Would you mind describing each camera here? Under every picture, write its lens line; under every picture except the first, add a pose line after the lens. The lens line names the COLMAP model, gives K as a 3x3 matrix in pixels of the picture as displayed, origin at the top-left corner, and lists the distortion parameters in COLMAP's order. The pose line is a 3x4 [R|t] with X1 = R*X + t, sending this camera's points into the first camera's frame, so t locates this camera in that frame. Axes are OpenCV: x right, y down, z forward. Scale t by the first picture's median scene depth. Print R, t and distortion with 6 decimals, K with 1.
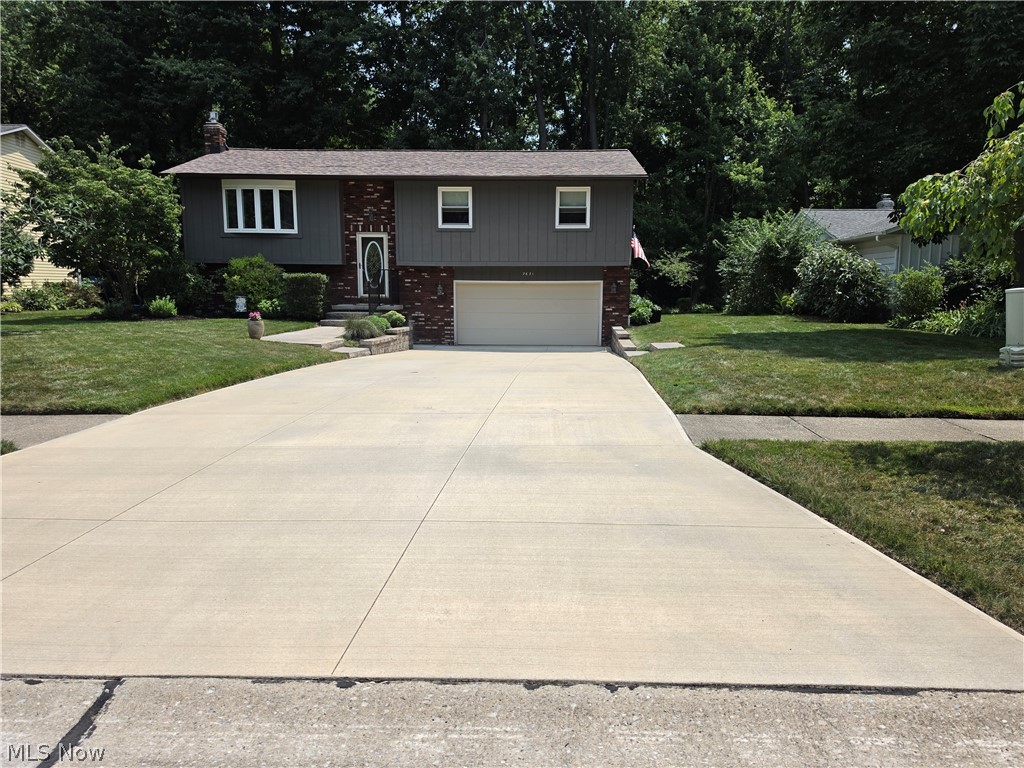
lens RADIAL K [[708.0, 0, 516.0], [0, 708.0, 385.4], [0, 0, 1]] dist [0.056529, -0.065455]
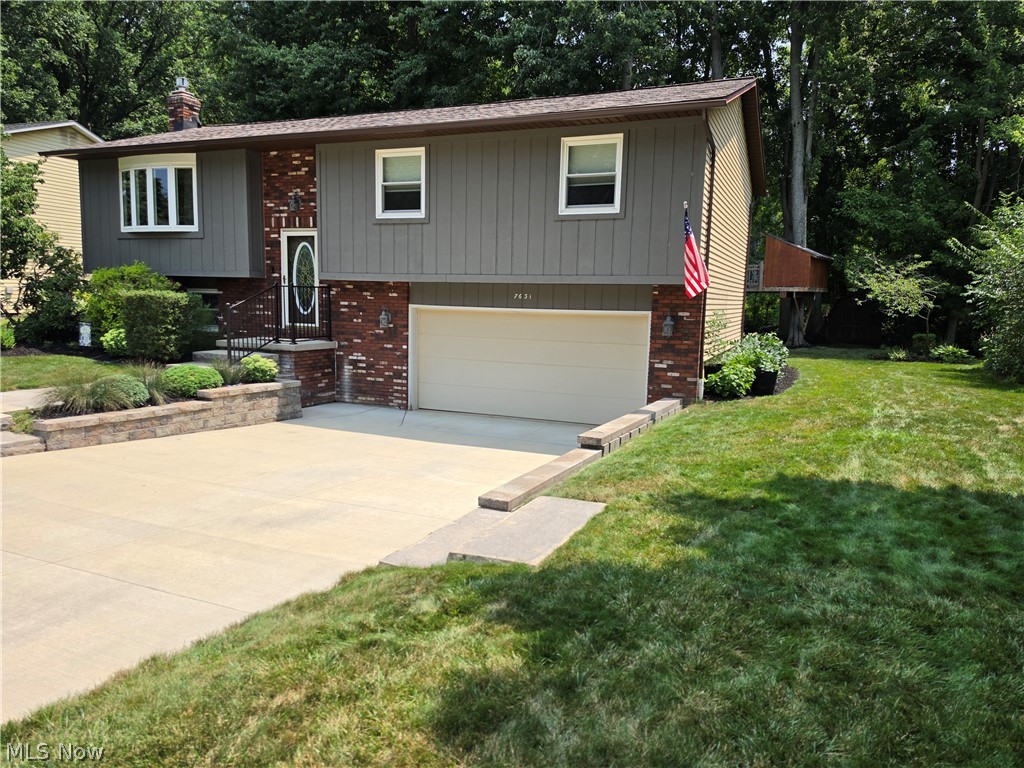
lens RADIAL K [[708.0, 0, 511.2], [0, 708.0, 384.8], [0, 0, 1]] dist [0.056529, -0.065455]
pose [[0.930537, 0.062428, -0.360839, 0.221475], [-0.069927, 0.997522, -0.007750, -0.081740], [0.359461, 0.032444, 0.932596, 0.469101]]
